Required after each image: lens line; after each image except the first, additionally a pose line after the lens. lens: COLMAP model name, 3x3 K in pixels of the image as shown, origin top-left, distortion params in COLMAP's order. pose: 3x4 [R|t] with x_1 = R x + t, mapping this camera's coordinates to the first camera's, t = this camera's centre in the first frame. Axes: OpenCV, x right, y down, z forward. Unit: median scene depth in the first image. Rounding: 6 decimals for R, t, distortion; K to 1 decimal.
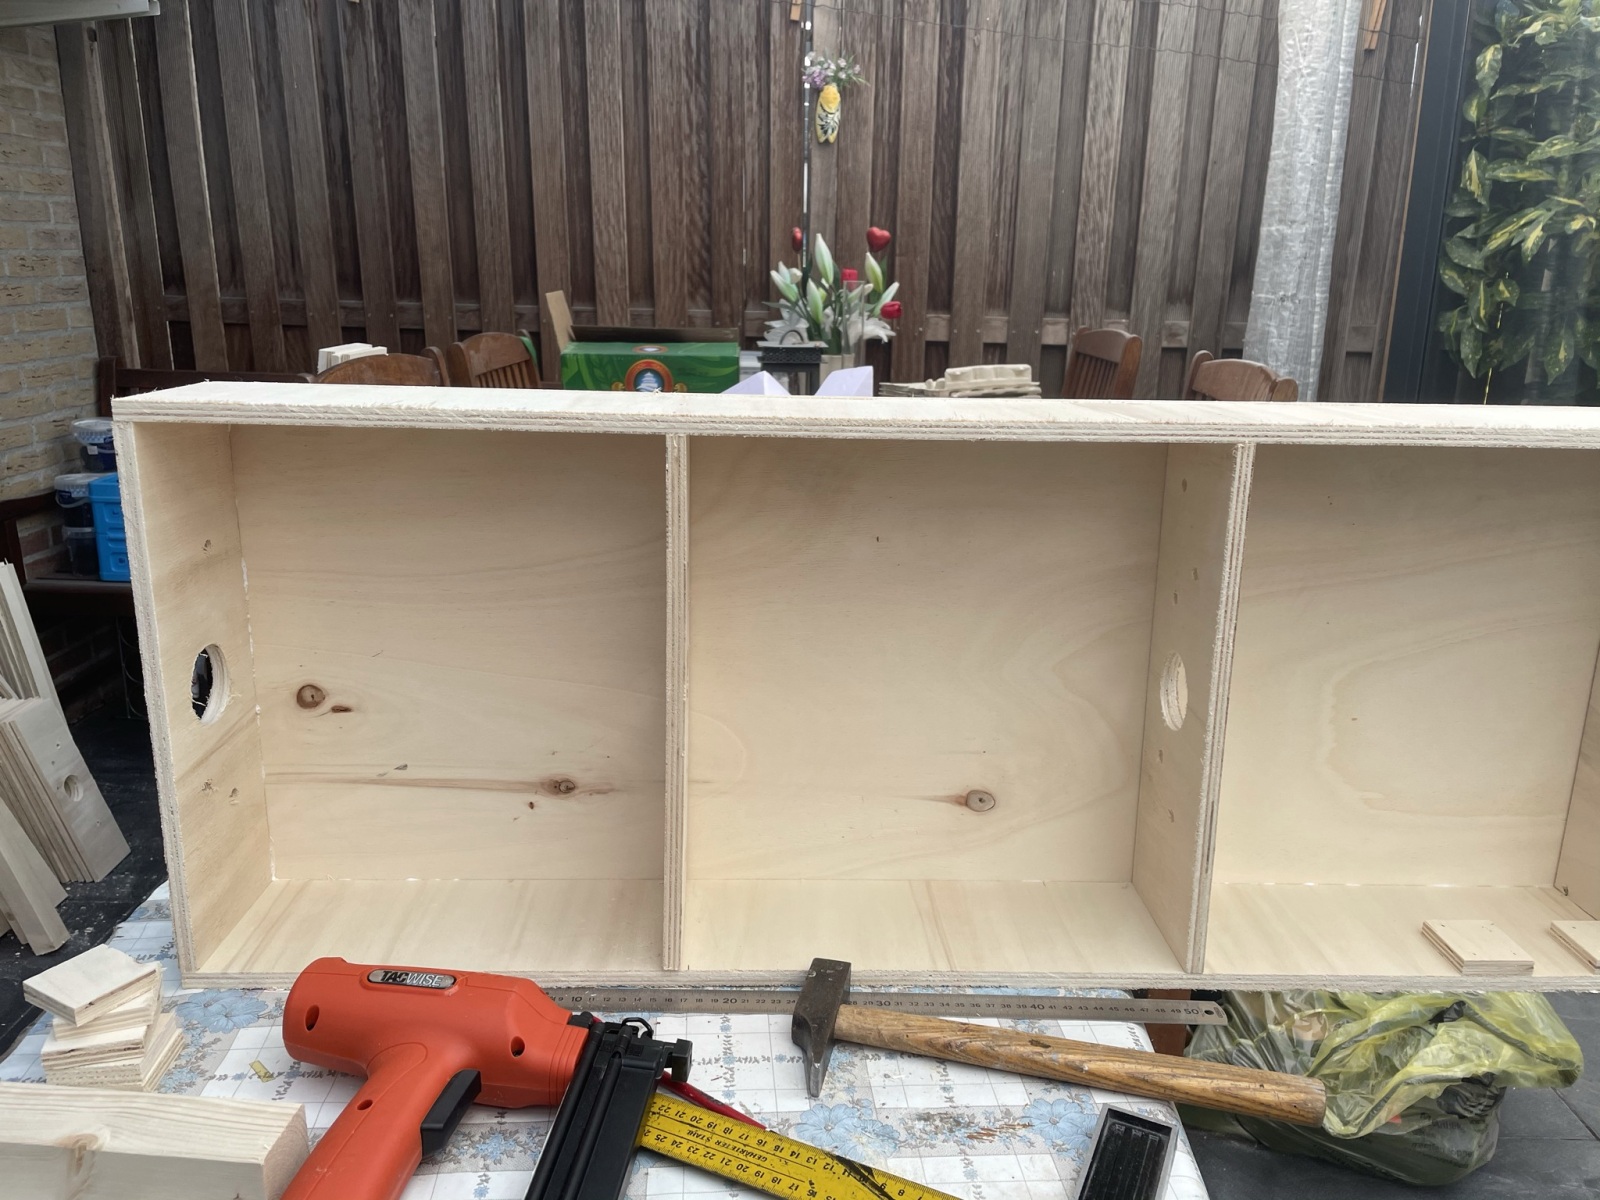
lens RADIAL K [[1189.8, 0, 794.9], [0, 1189.8, 599.3], [0, 0, 1]] dist [0.065657, -0.089716]
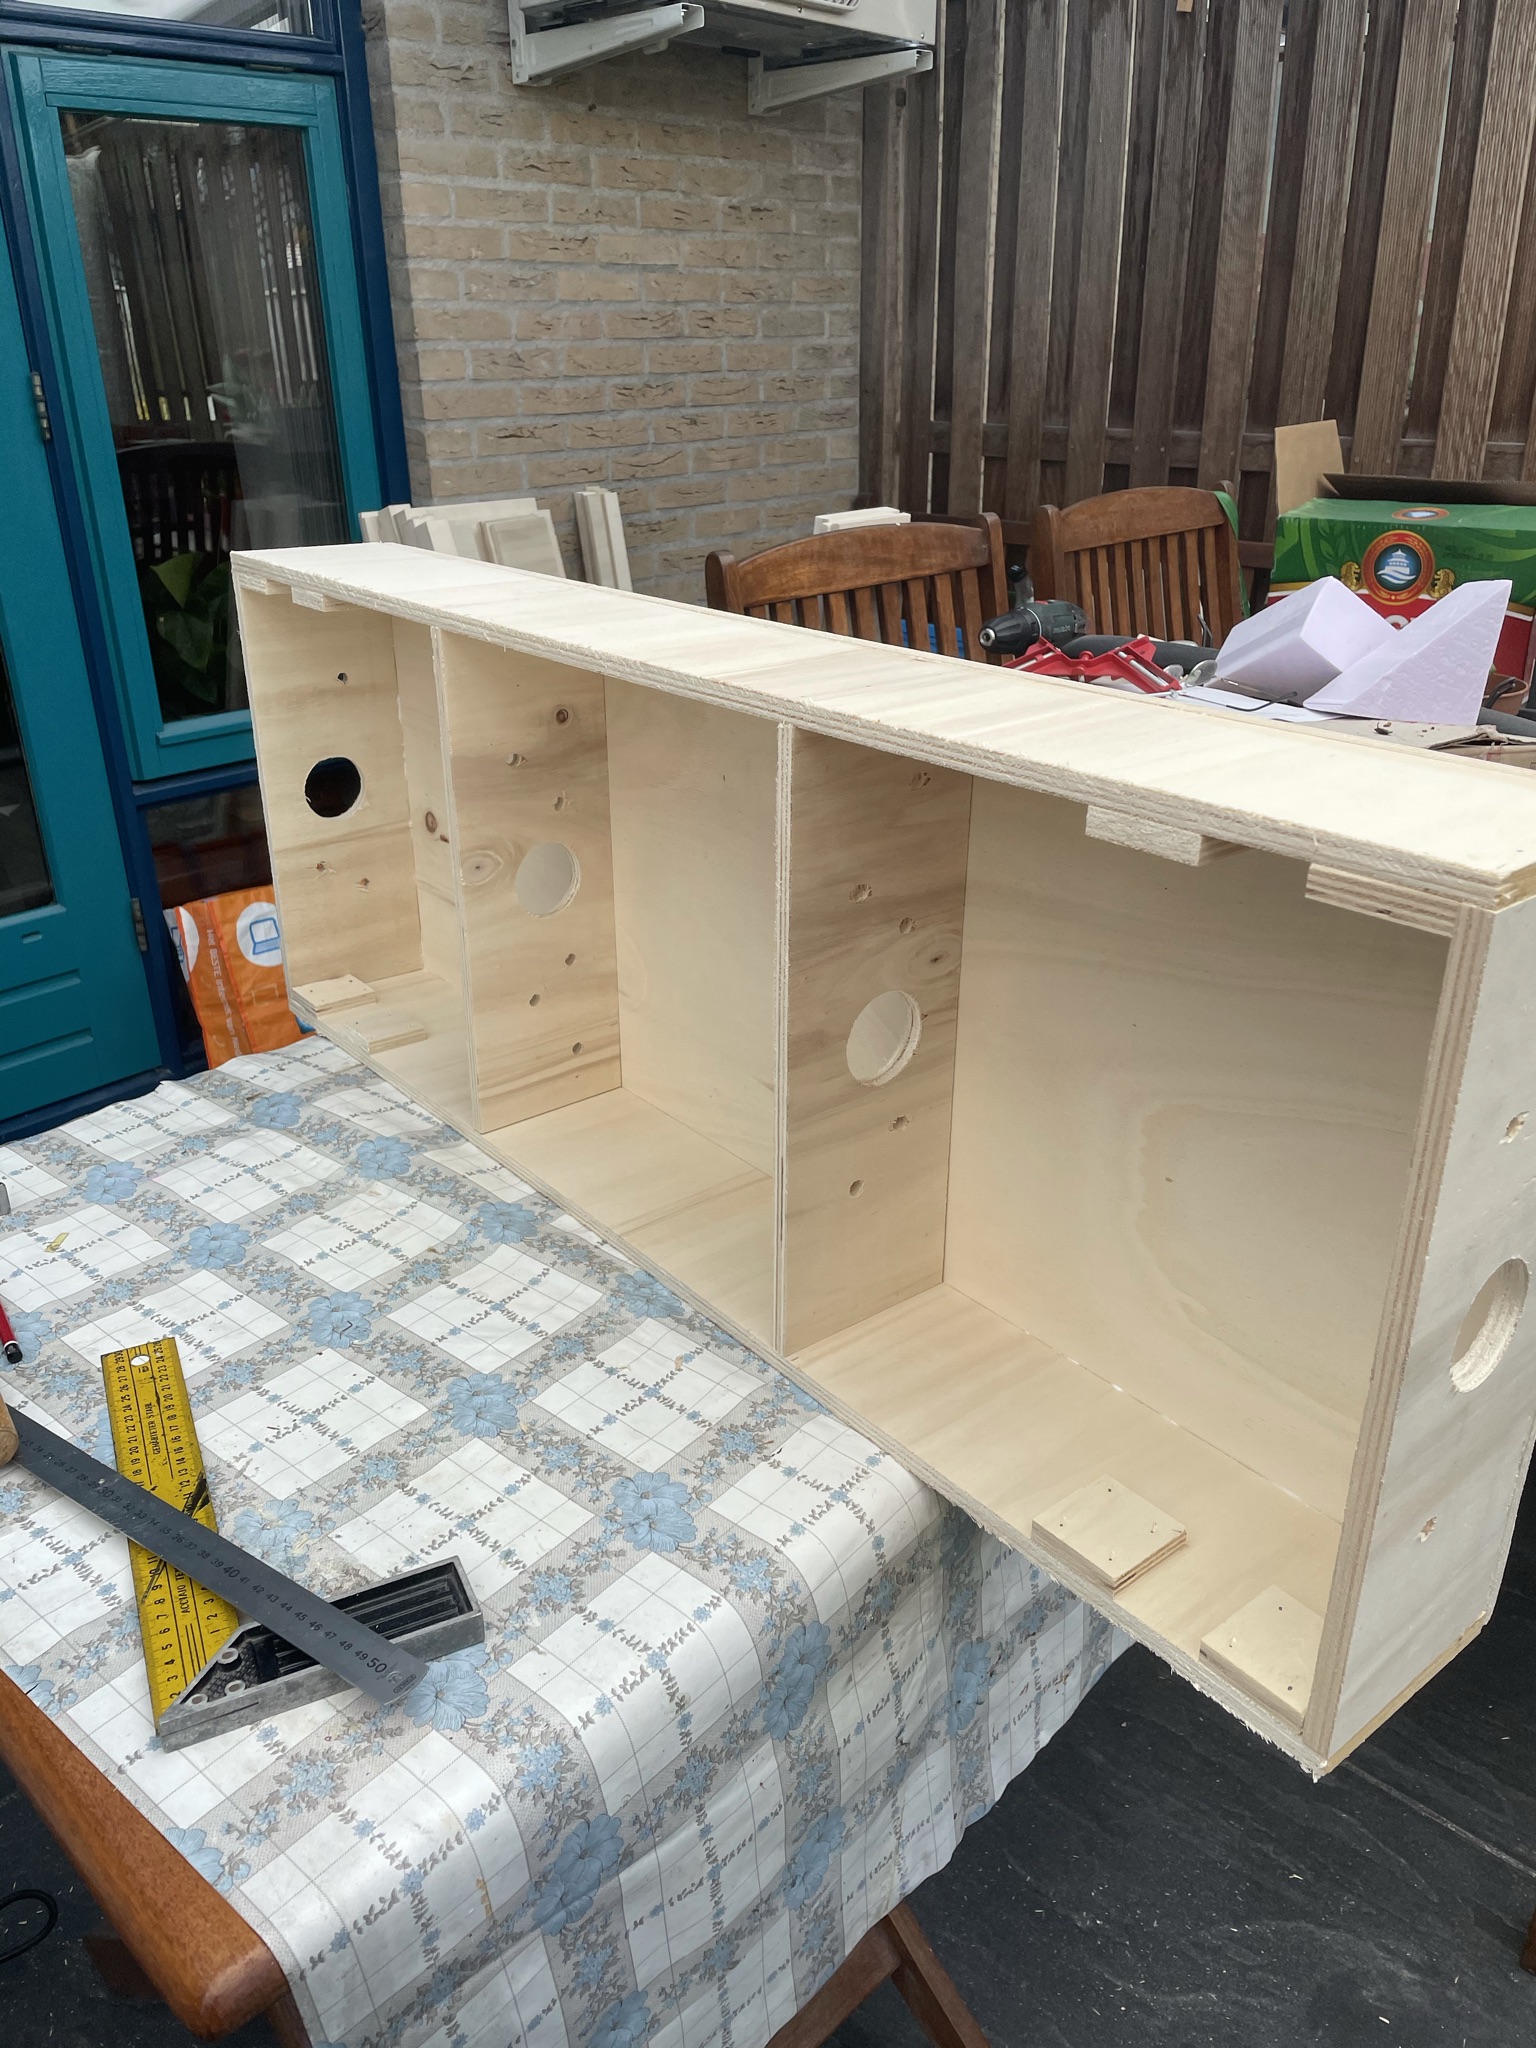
lens RADIAL K [[1522.9, 0, 758.6], [0, 1522.9, 1025.9], [0, 0, 1]] dist [0.065657, -0.089716]
pose [[0.732208, 0.256906, -0.630770, 0.197845], [-0.162363, 0.965271, 0.204671, -0.043776], [0.661445, -0.047448, 0.748491, 0.086392]]
